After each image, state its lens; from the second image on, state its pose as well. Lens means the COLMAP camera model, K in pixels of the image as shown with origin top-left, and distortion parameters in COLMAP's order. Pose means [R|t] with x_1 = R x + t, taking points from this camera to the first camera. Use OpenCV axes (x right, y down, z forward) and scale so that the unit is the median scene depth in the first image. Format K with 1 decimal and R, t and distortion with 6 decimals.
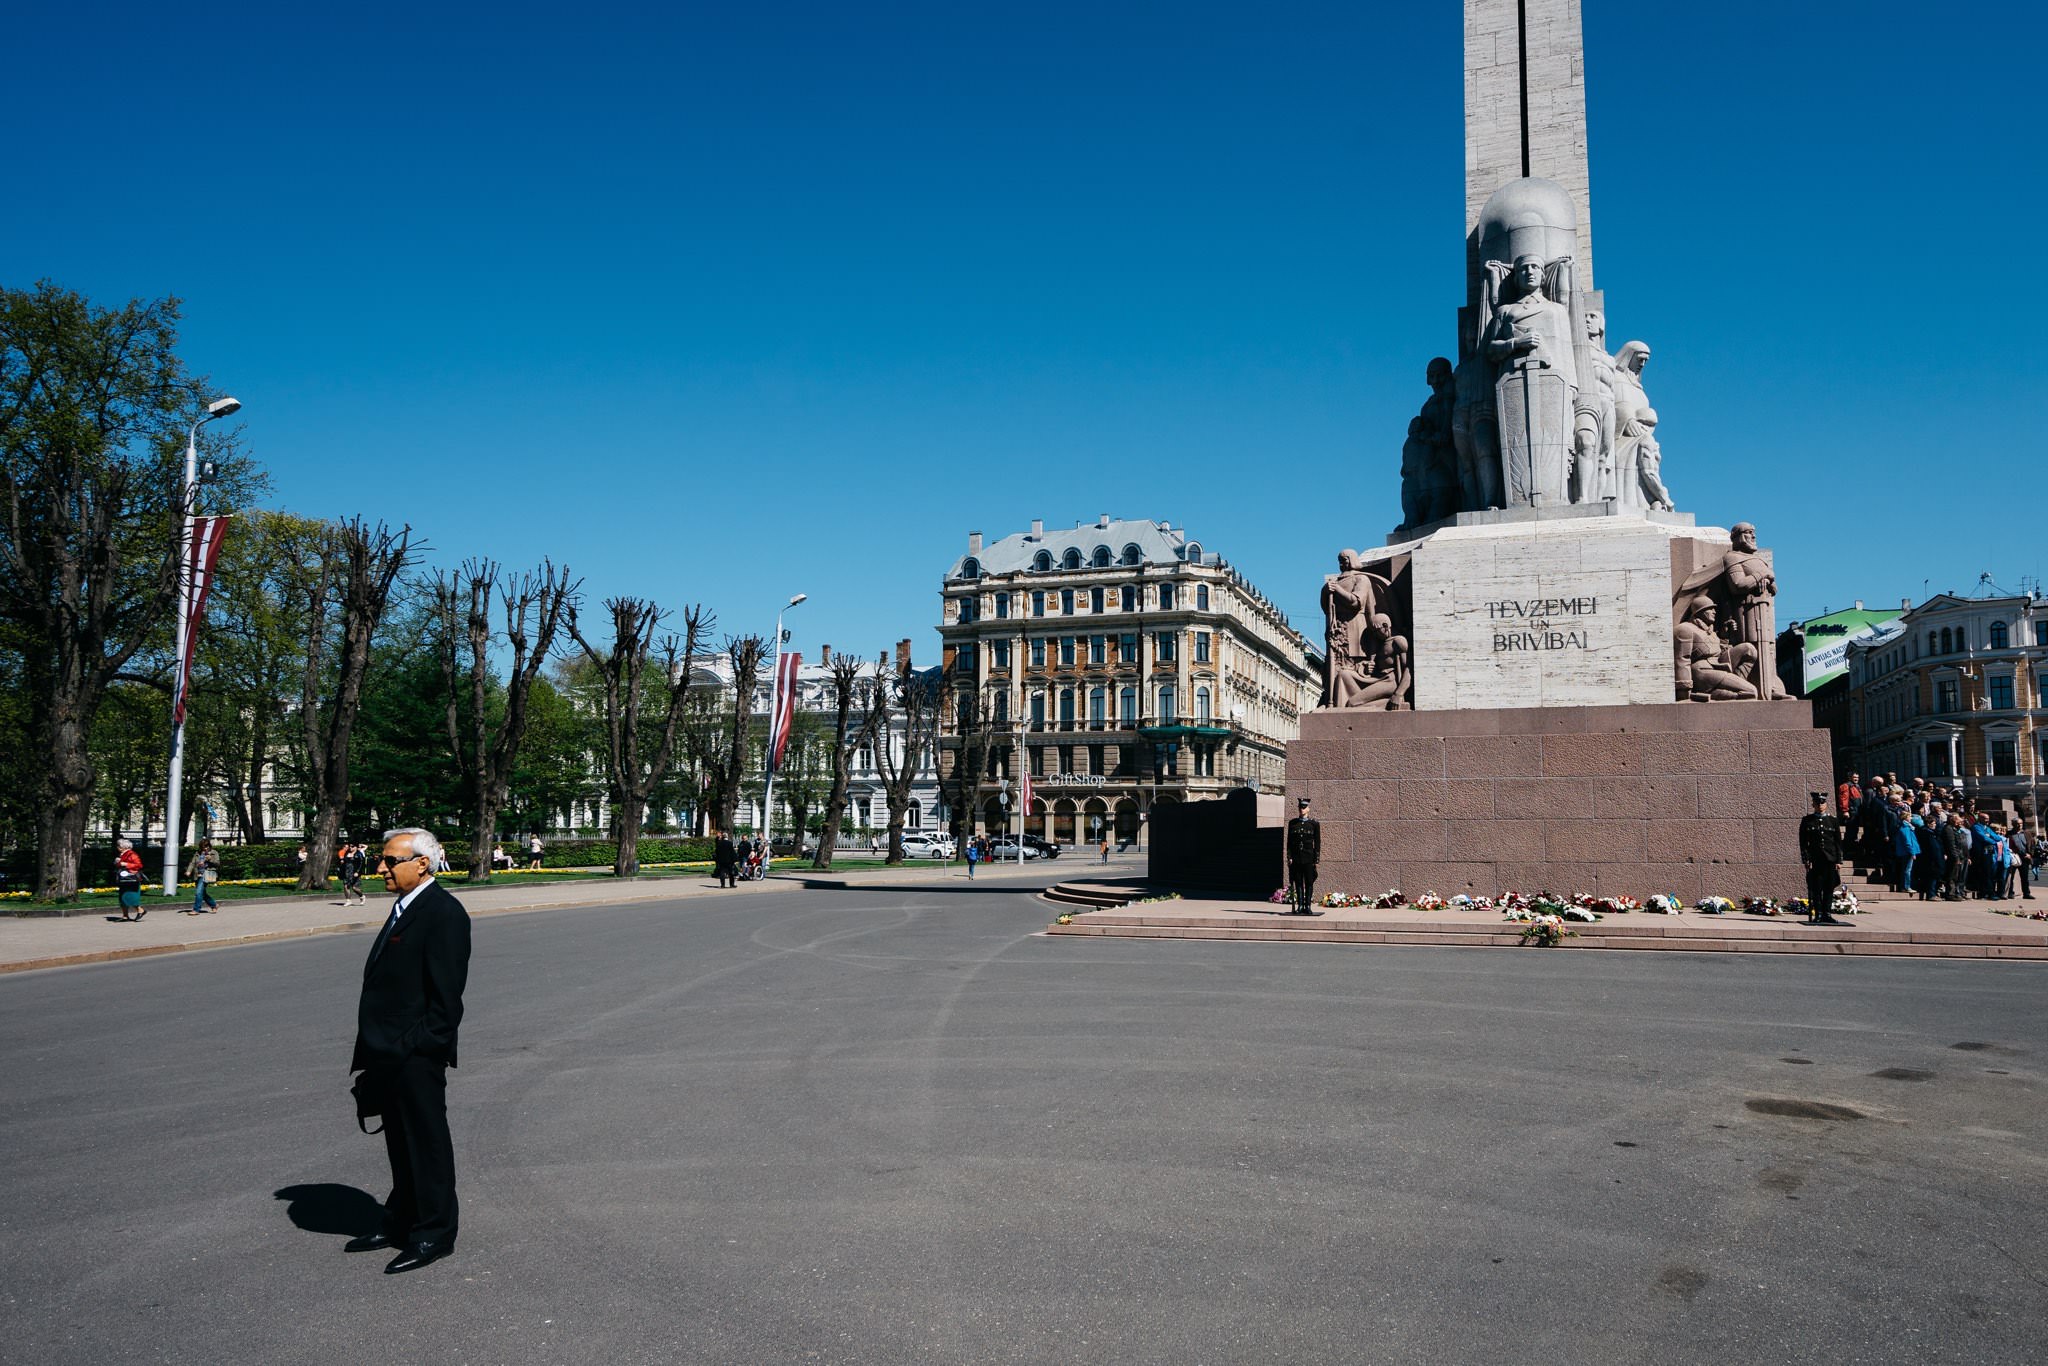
lens RADIAL K [[1340.7, 0, 1064.5], [0, 1340.7, 737.4], [0, 0, 1]] dist [-0.026257, 0.015373]
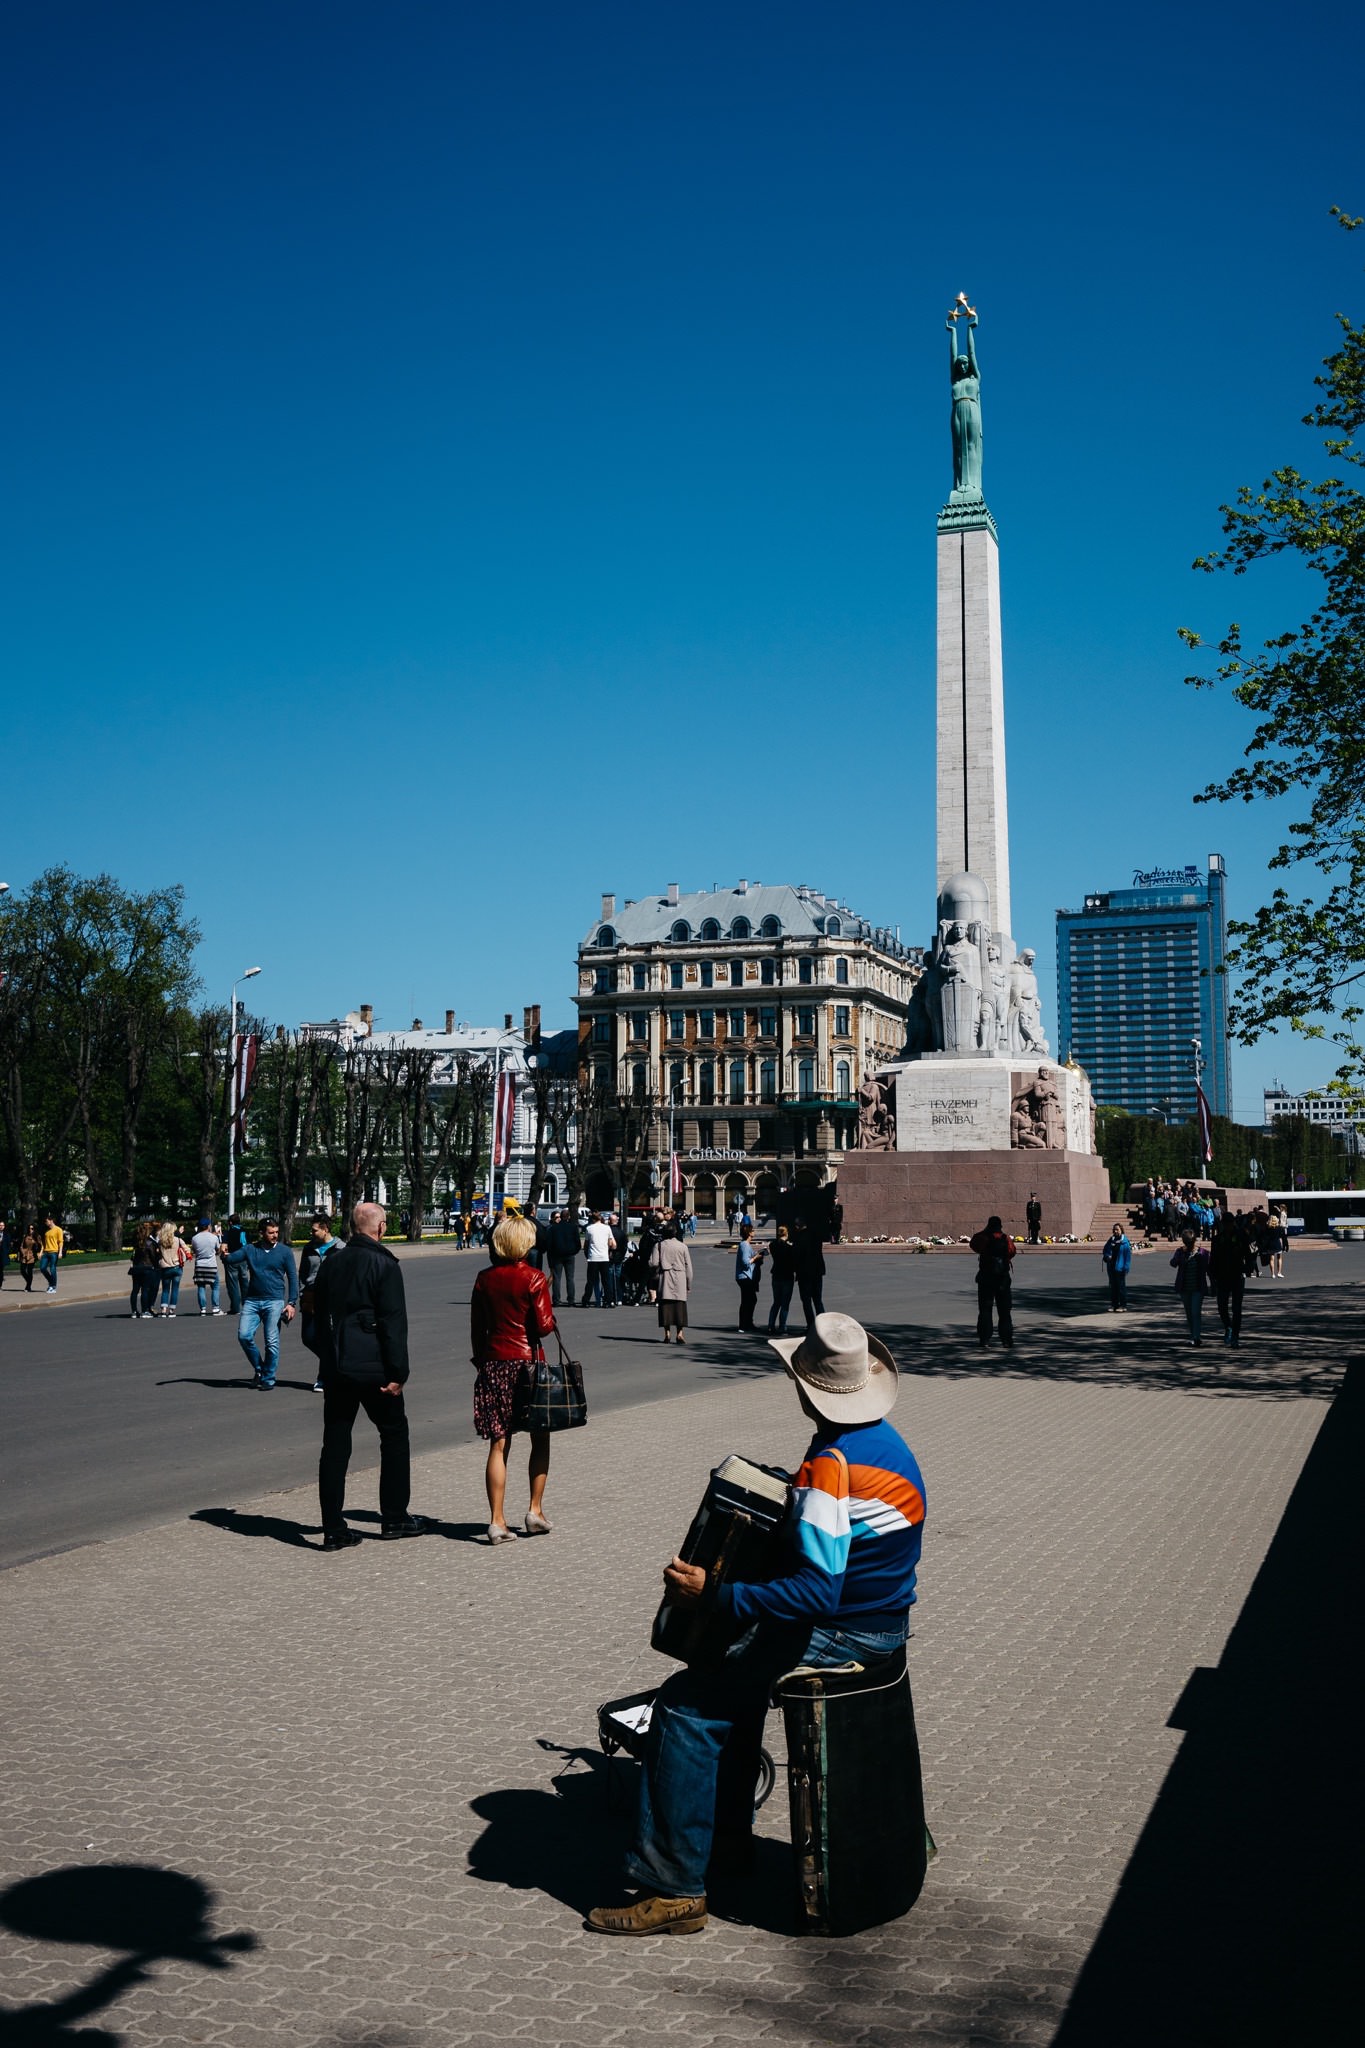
lens RADIAL K [[2009.8, 0, 699.8], [0, 2009.8, 1026.7], [0, 0, 1]] dist [-0.005547, 0.000000]
pose [[0.999931, -0.006119, 0.009998, -0.068123], [0.006291, 0.999830, -0.017328, -0.140250], [-0.009891, 0.017389, 0.999800, -1.858907]]
